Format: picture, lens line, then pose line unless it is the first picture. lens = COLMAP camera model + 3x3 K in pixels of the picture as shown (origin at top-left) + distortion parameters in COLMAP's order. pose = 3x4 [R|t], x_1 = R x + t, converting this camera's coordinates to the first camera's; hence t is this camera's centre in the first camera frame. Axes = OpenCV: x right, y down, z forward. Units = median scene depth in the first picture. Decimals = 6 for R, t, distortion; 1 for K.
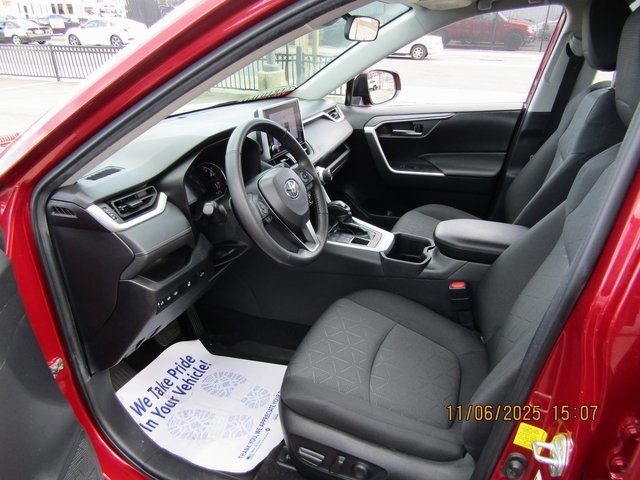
lens RADIAL K [[446.3, 0, 320.0], [0, 446.3, 240.0], [0, 0, 1]] dist [-0.025166, 0.008882]
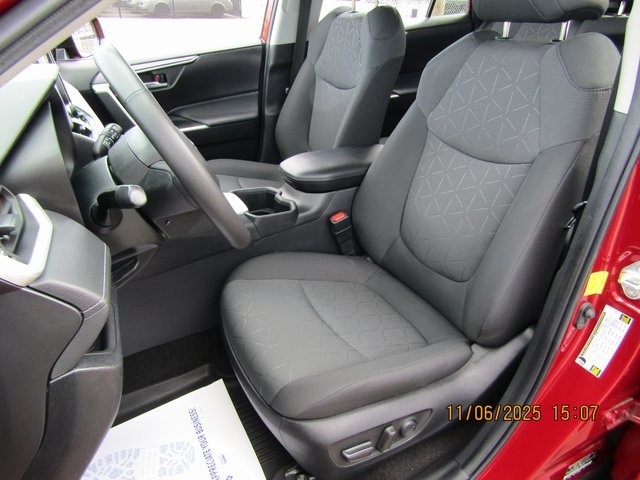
lens RADIAL K [[446.3, 0, 320.0], [0, 446.3, 240.0], [0, 0, 1]] dist [-0.025166, 0.008882]
pose [[0.682241, -0.340026, 0.647248, -0.248517], [0.299436, 0.937570, 0.176918, -0.024274], [-0.666997, 0.073109, 0.741464, 0.219793]]
